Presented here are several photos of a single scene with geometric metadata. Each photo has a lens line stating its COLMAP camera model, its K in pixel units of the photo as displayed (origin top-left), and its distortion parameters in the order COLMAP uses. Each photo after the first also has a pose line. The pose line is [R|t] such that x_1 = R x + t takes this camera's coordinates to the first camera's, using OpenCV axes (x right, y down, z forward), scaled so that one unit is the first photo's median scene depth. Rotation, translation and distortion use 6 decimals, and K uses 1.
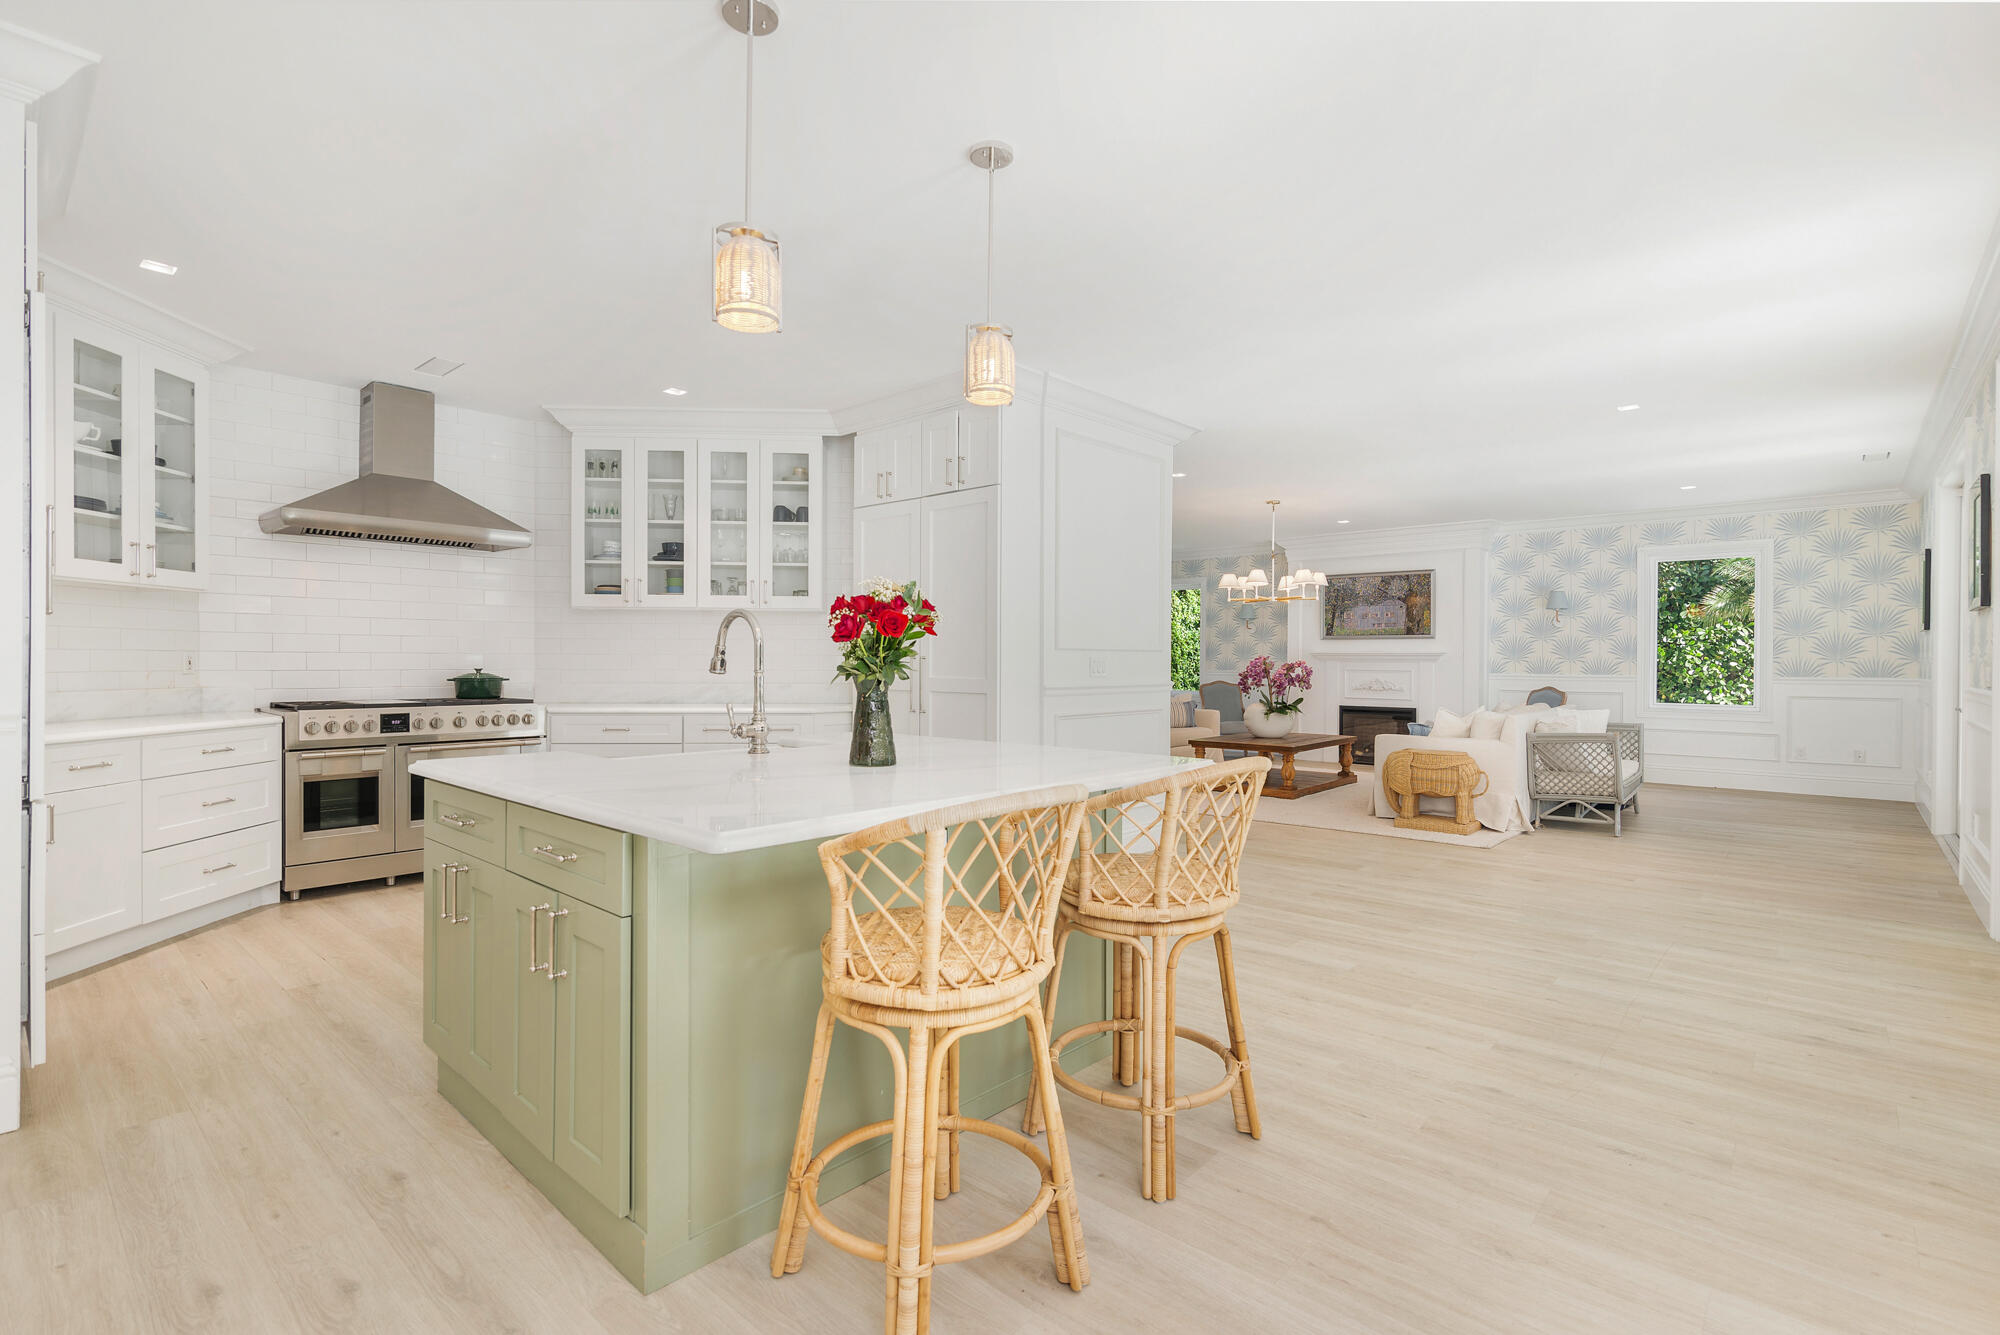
lens RADIAL K [[928.0, 0, 1007.0], [0, 928.0, 665.5], [0, 0, 1]] dist [-0.003650, -0.000975]
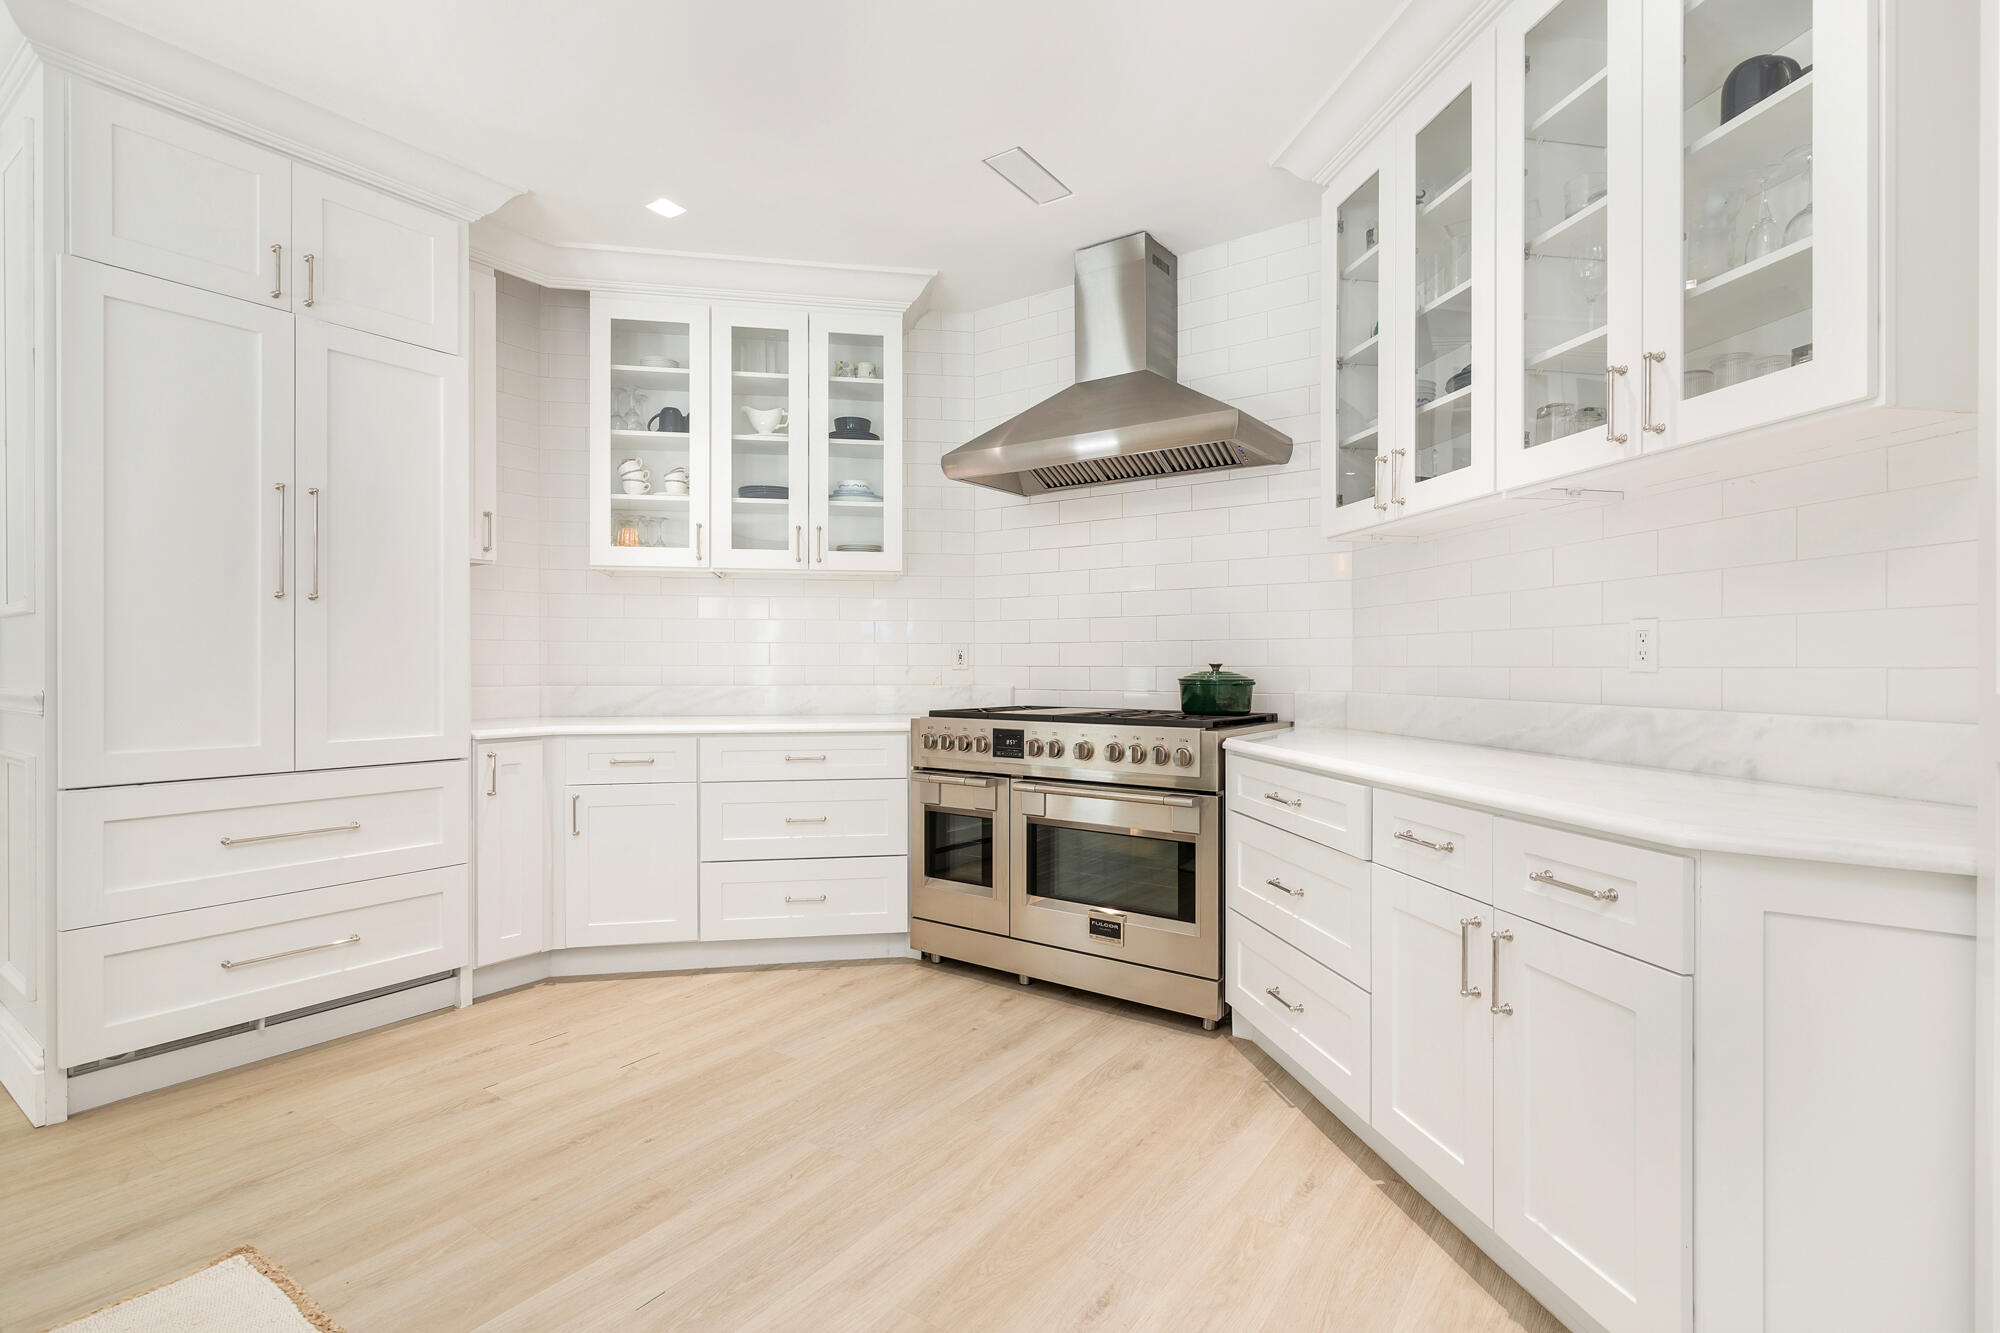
lens RADIAL K [[928.0, 0, 1007.0], [0, 928.0, 664.5], [0, 0, 1]] dist [-0.003650, -0.000975]
pose [[0.111898, -0.003421, -0.993714, 0.005409], [-0.003029, 0.999988, -0.003783, 0.008206], [0.993715, 0.003433, 0.111887, 0.987407]]
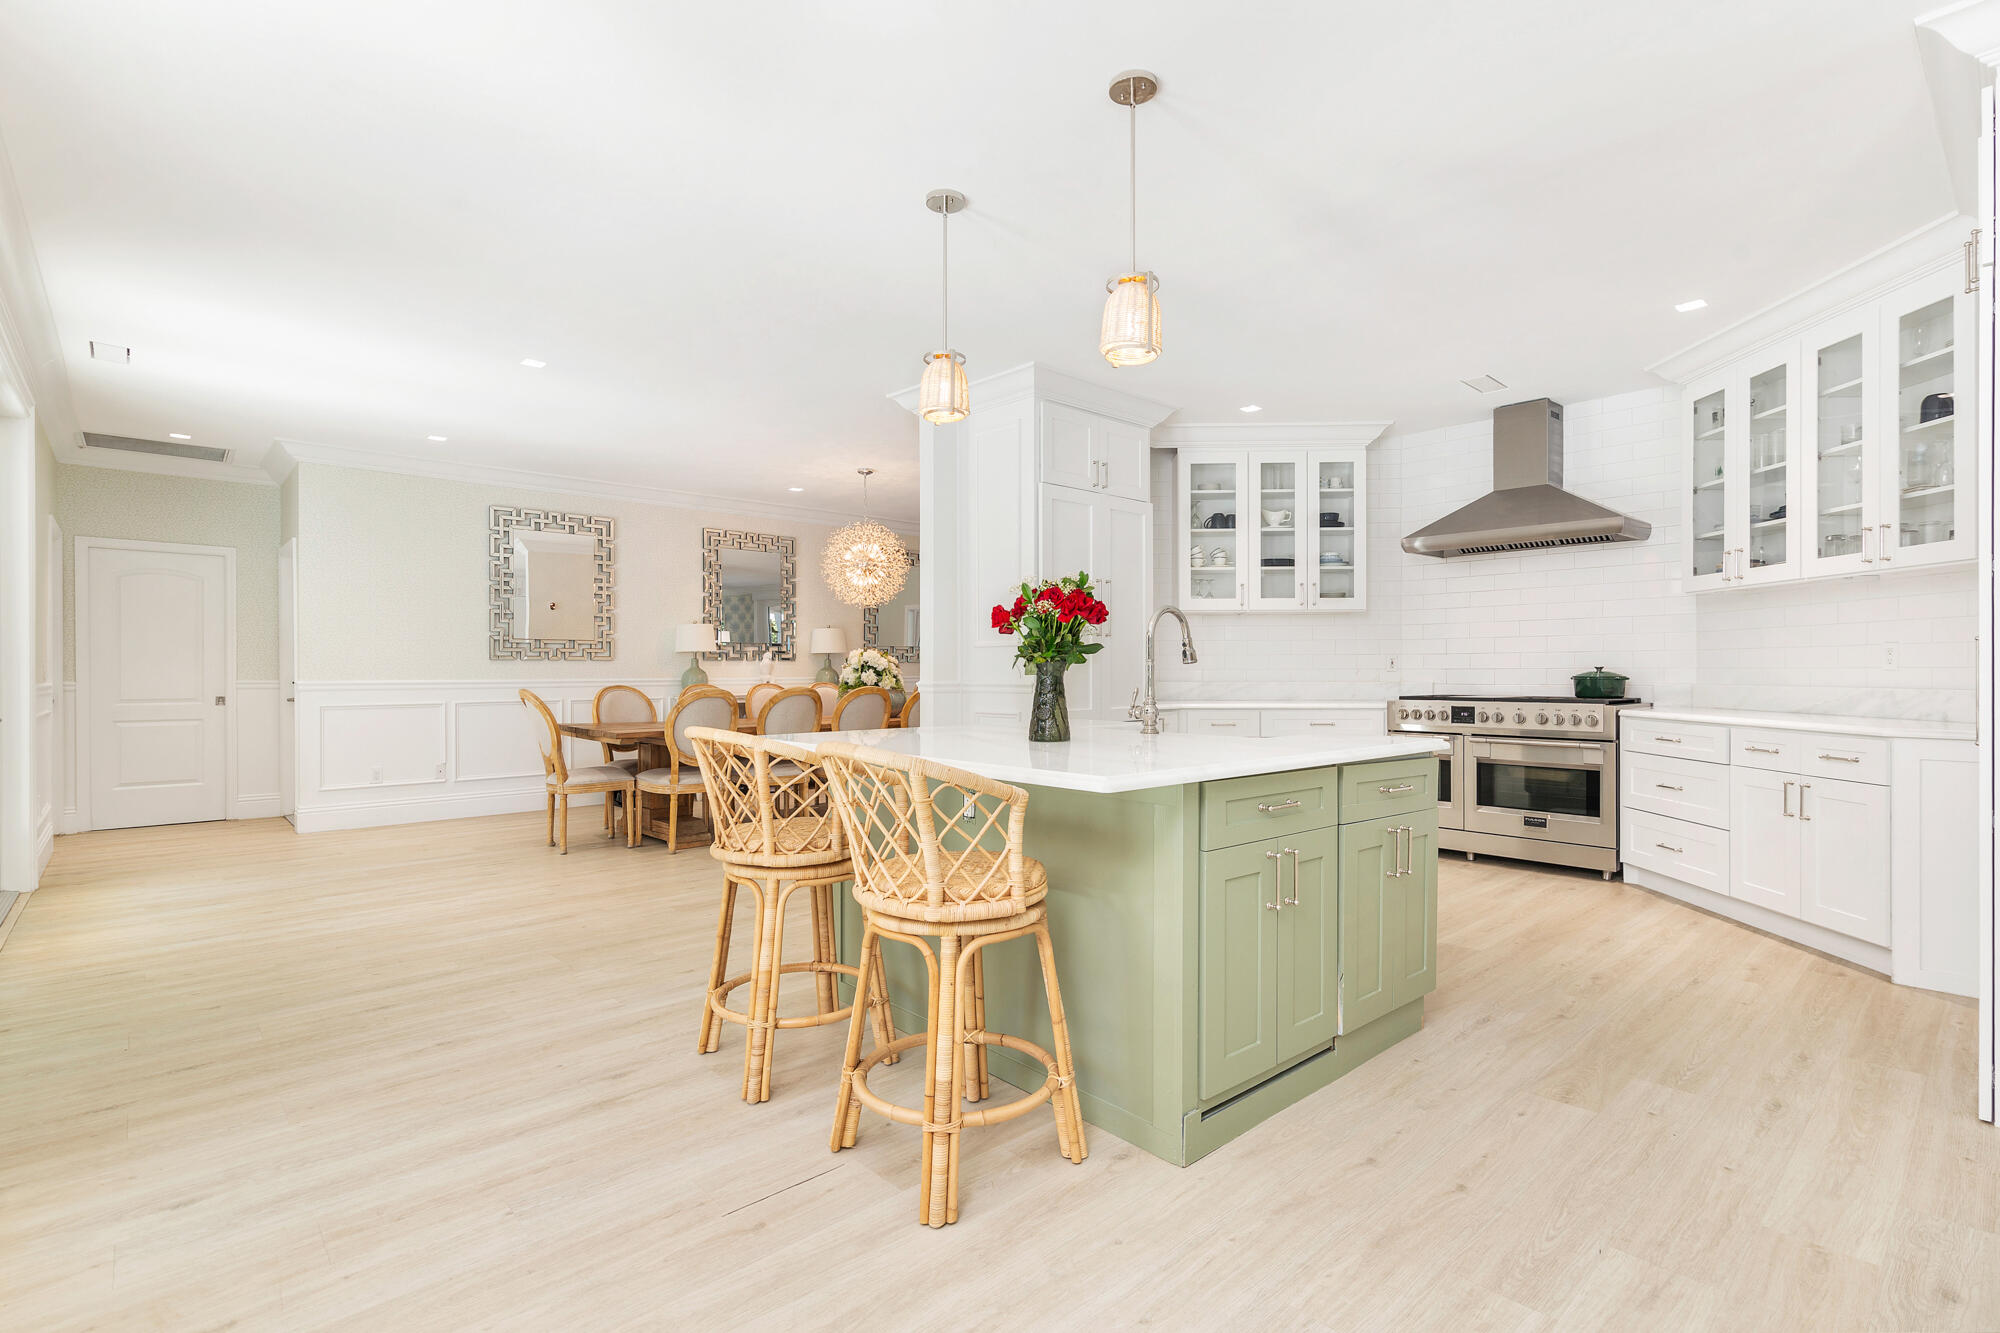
lens RADIAL K [[945.9, 0, 1001.4], [0, 945.9, 673.0], [0, 0, 1]] dist [0.001738, 0.000064]
pose [[-0.102058, 0.000804, -0.994778, 0.571625], [0.000531, 1.000000, 0.000753, 0.011037], [0.994778, -0.000451, -0.102059, 0.599618]]
